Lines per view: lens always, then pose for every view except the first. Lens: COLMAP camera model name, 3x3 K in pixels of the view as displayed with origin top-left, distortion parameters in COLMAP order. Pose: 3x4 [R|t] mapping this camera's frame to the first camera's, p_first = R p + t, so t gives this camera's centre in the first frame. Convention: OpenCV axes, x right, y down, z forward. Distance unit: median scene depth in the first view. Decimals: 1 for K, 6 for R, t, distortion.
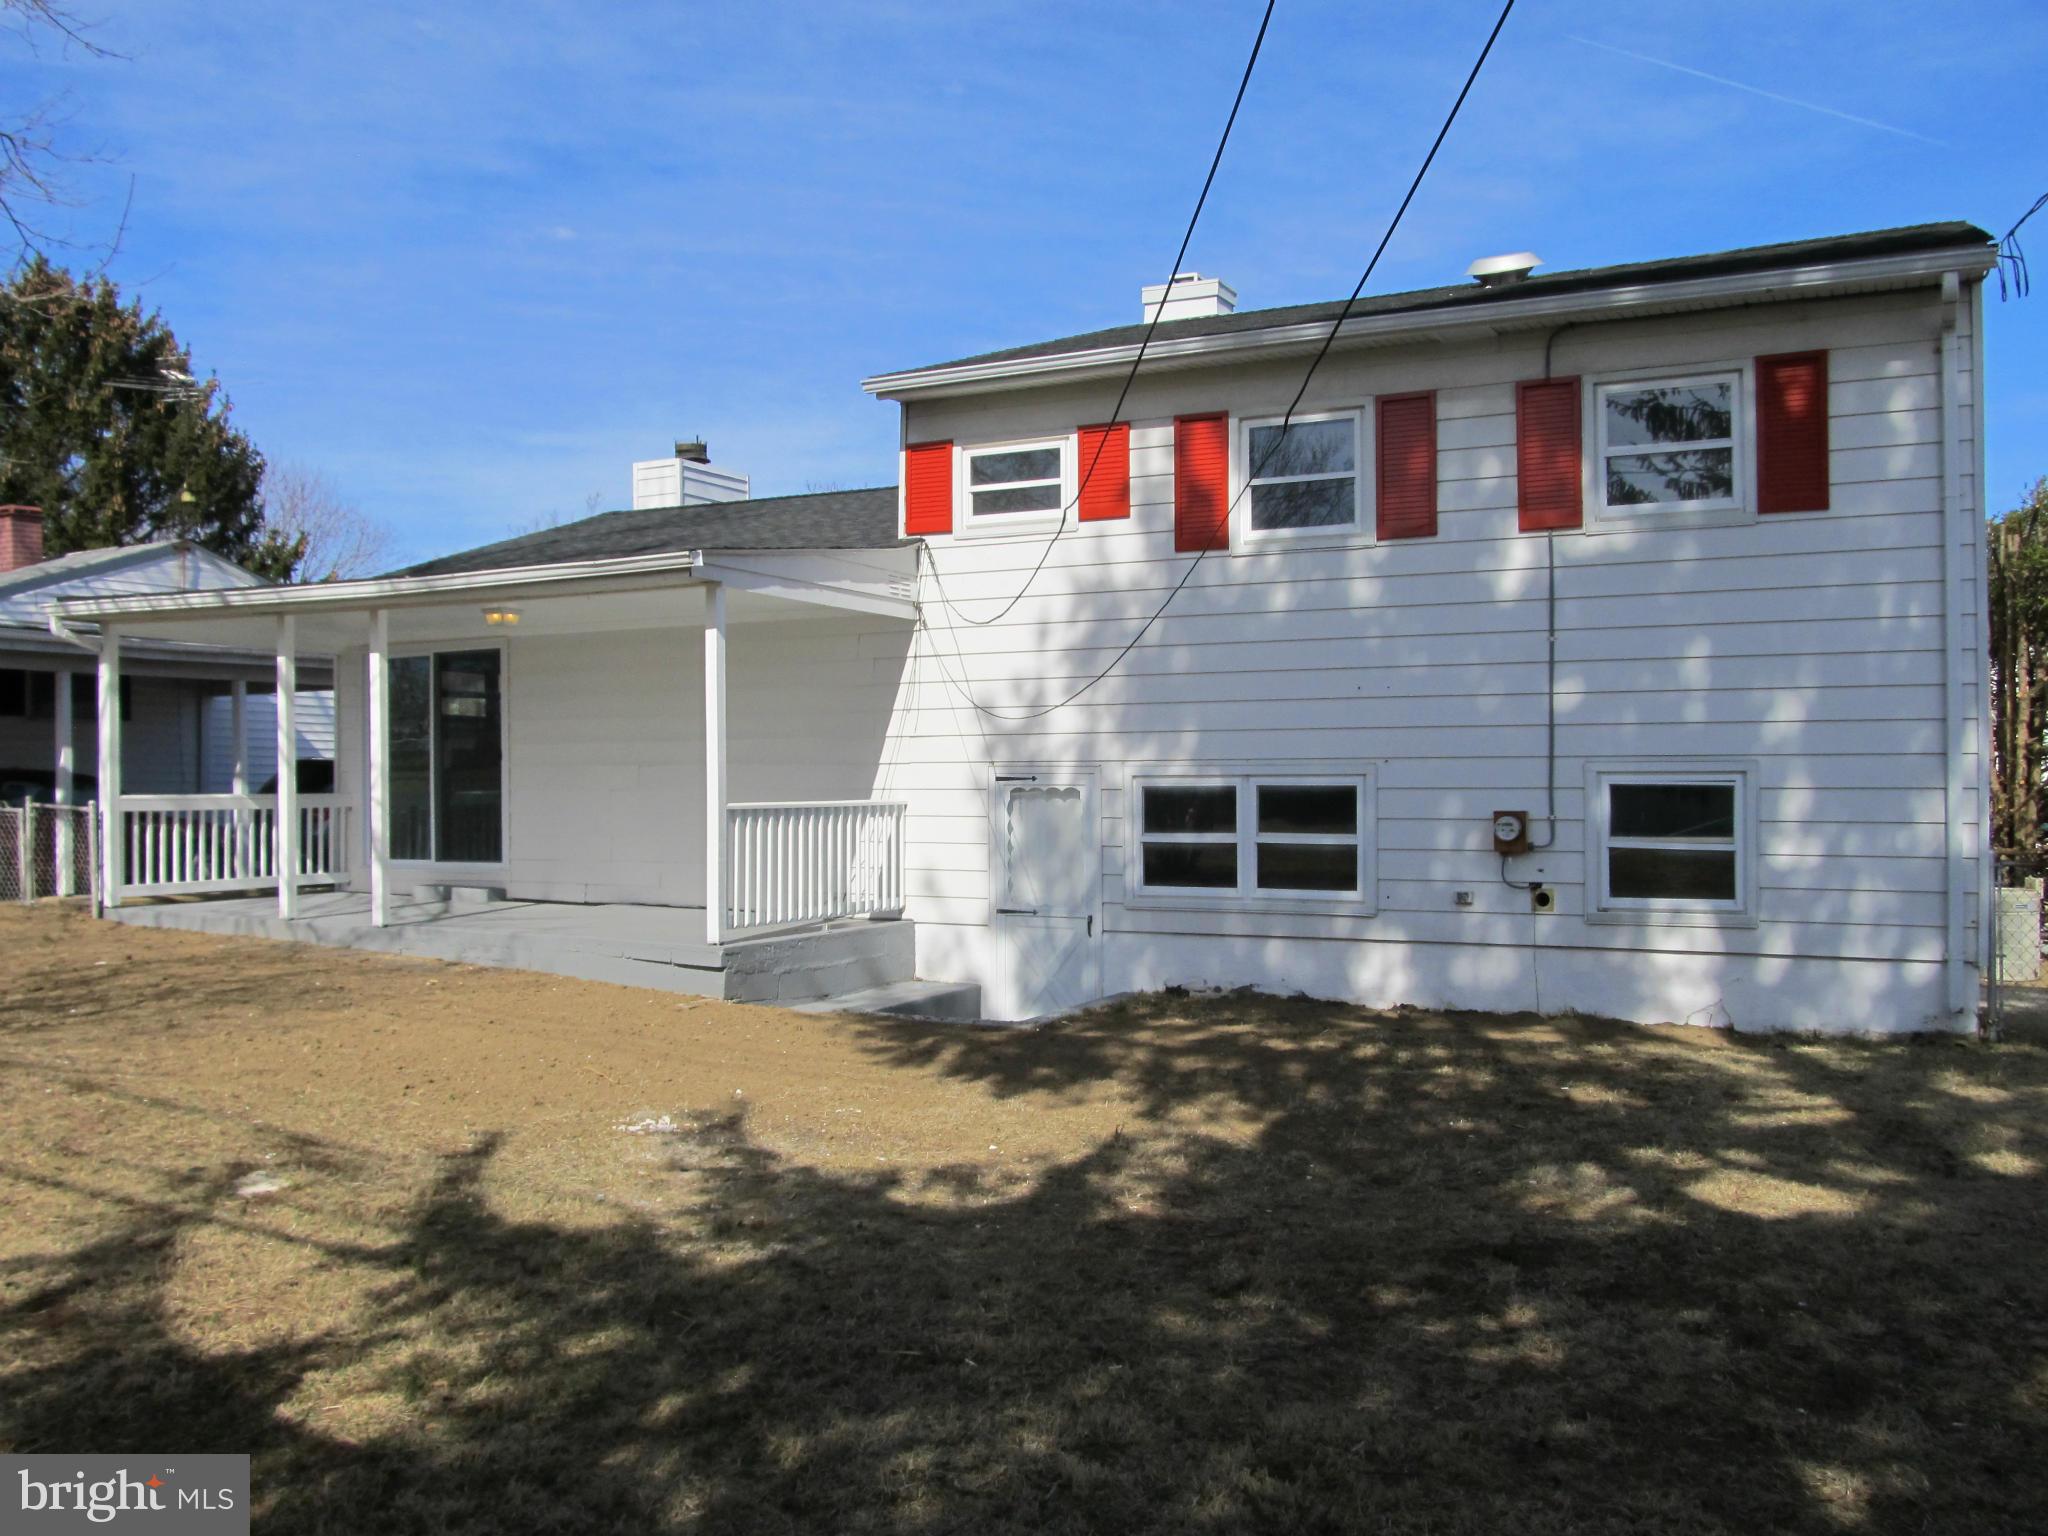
lens RADIAL K [[1709.6, 0, 1030.6], [0, 1709.6, 763.7], [0, 0, 1]] dist [-0.059098, 0.066118]
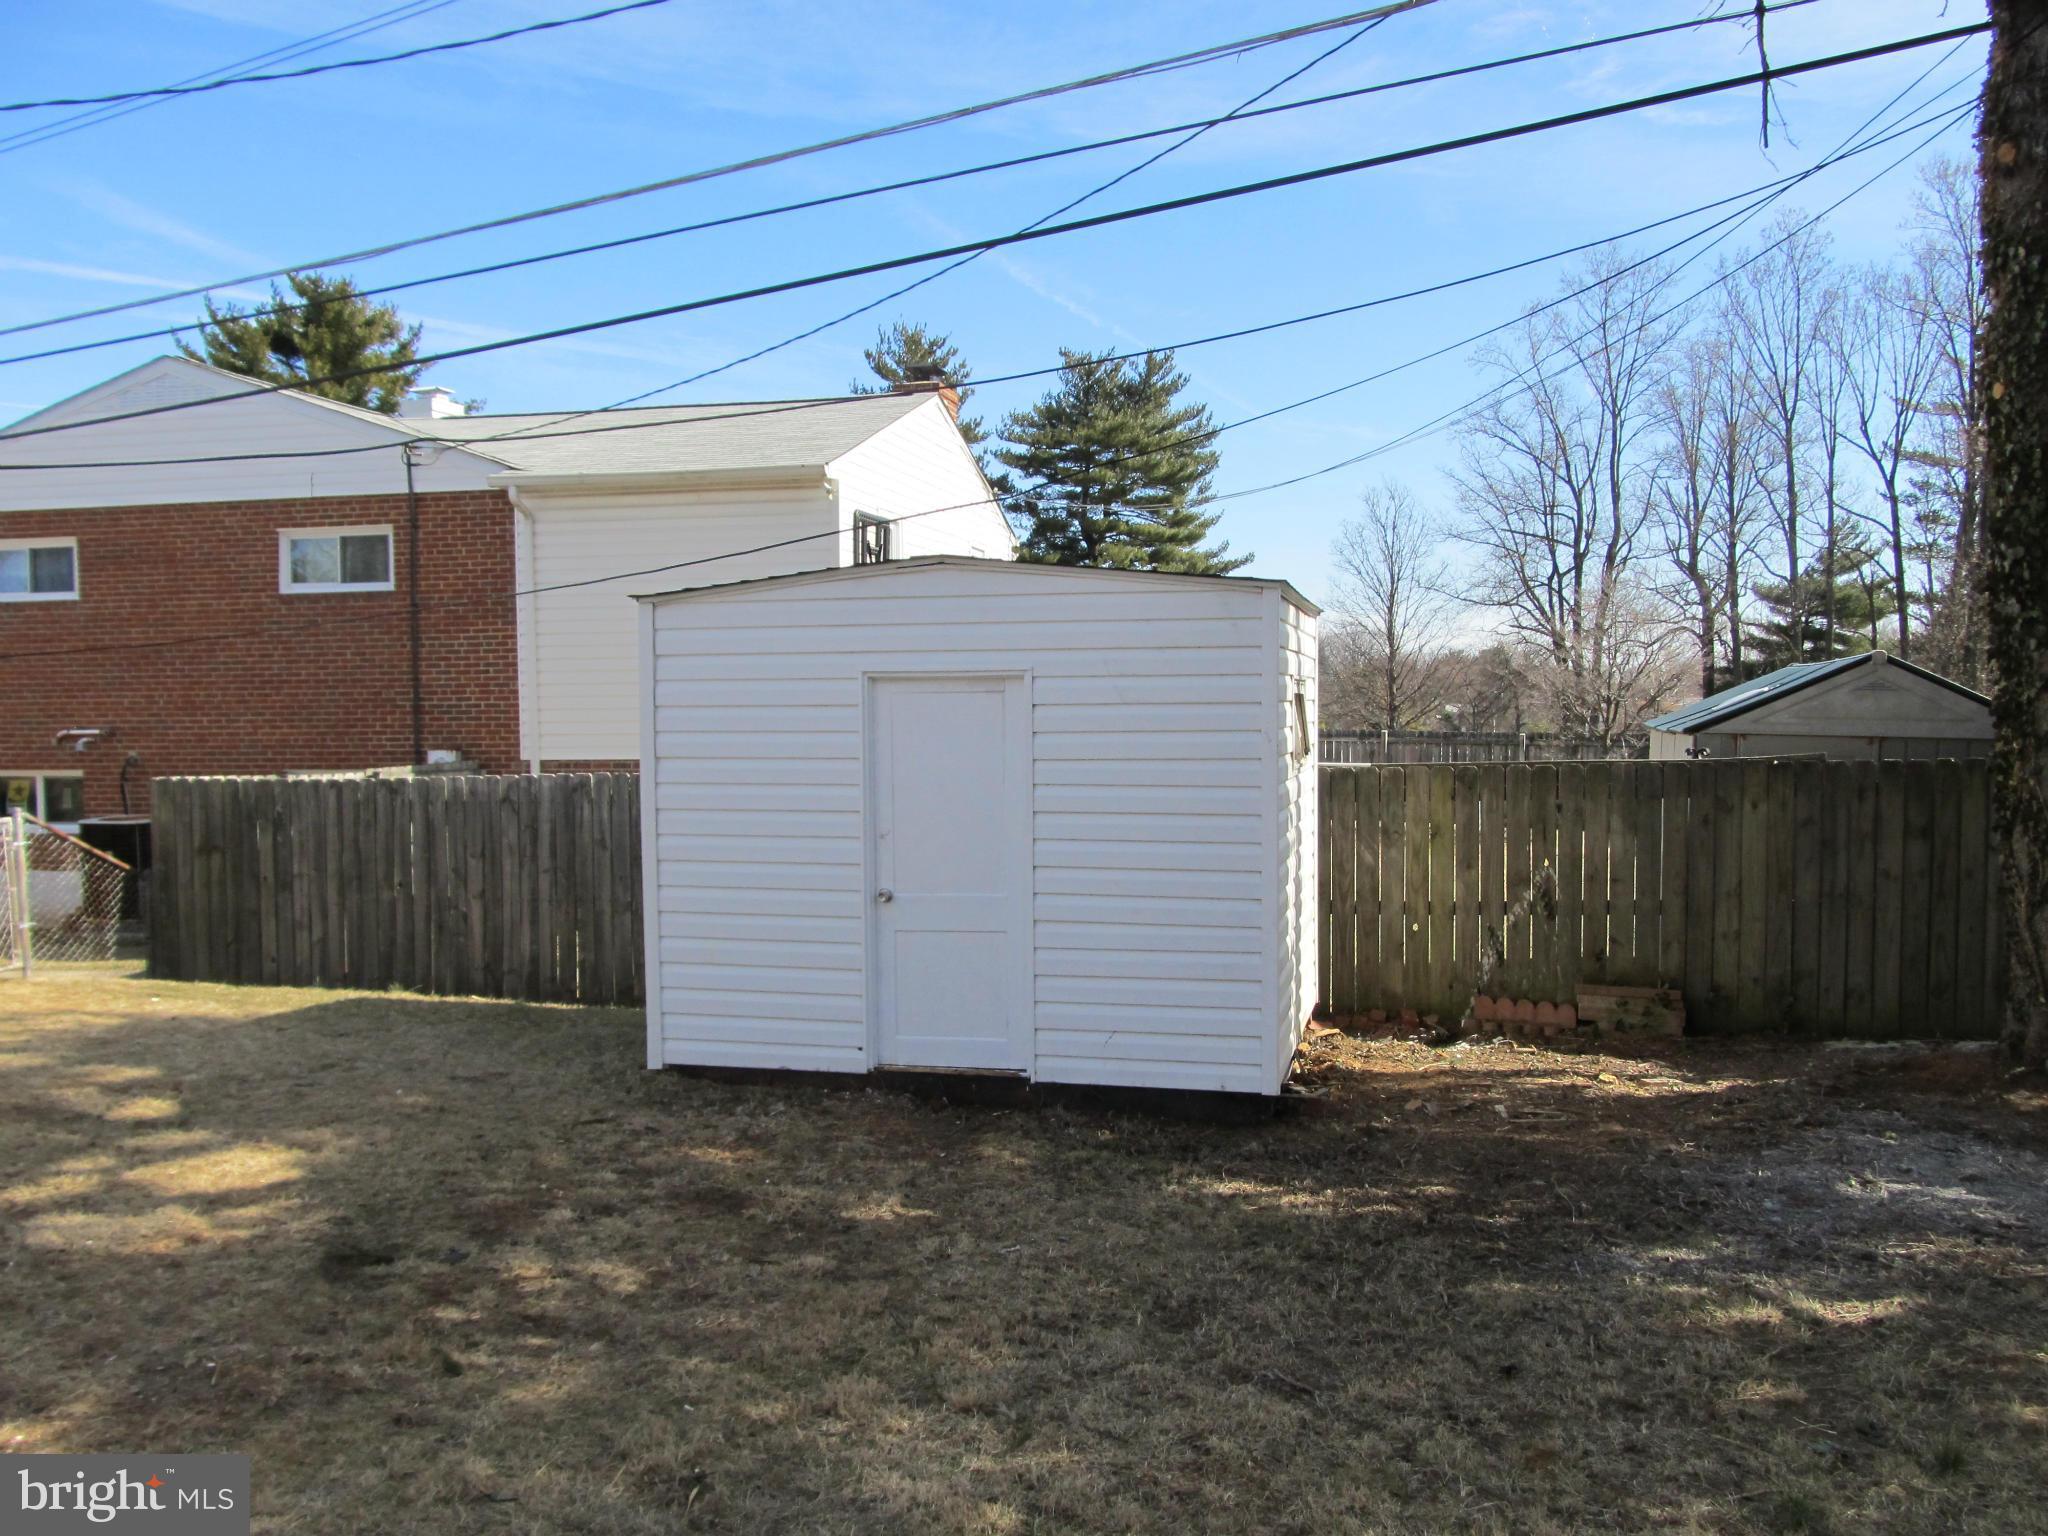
lens RADIAL K [[1709.6, 0, 1030.6], [0, 1709.6, 763.7], [0, 0, 1]] dist [-0.059098, 0.066118]
pose [[-0.253820, -0.034916, 0.966621, -0.394654], [0.000376, 0.999345, 0.036197, -0.016929], [-0.967251, 0.009551, -0.253640, 0.461569]]
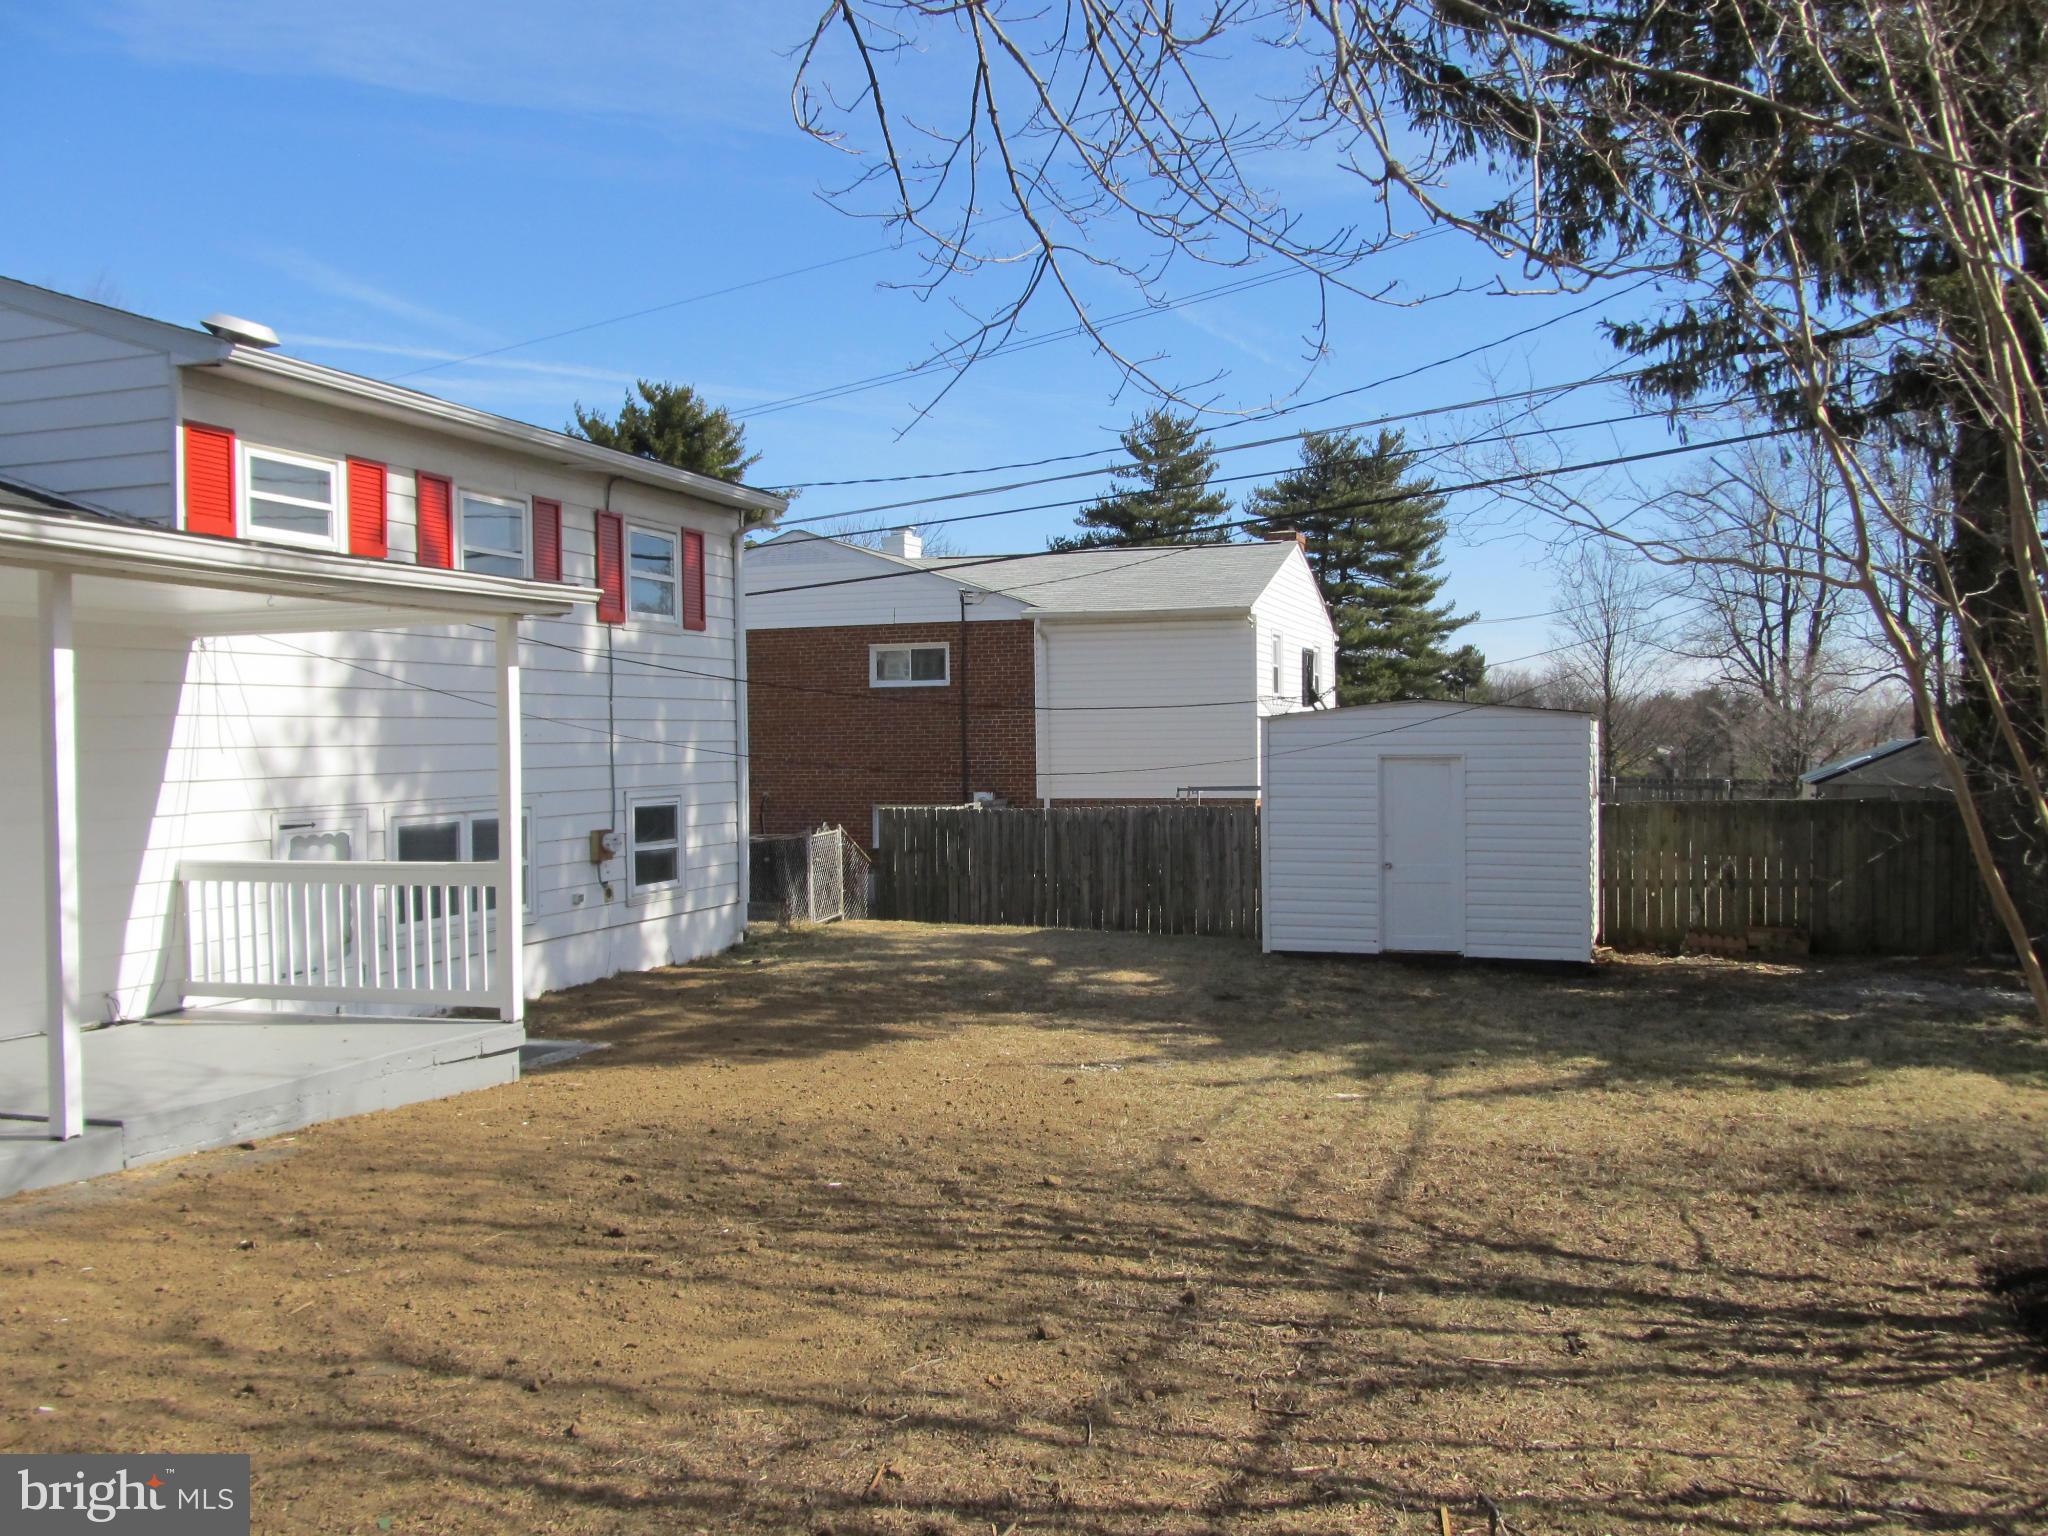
lens RADIAL K [[1709.6, 0, 1030.6], [0, 1709.6, 763.7], [0, 0, 1]] dist [-0.059098, 0.066118]
pose [[-0.141508, -0.012011, 0.989864, -1.097868], [0.000945, 0.999924, 0.012268, -0.040598], [-0.989937, 0.002672, -0.141486, 0.855639]]
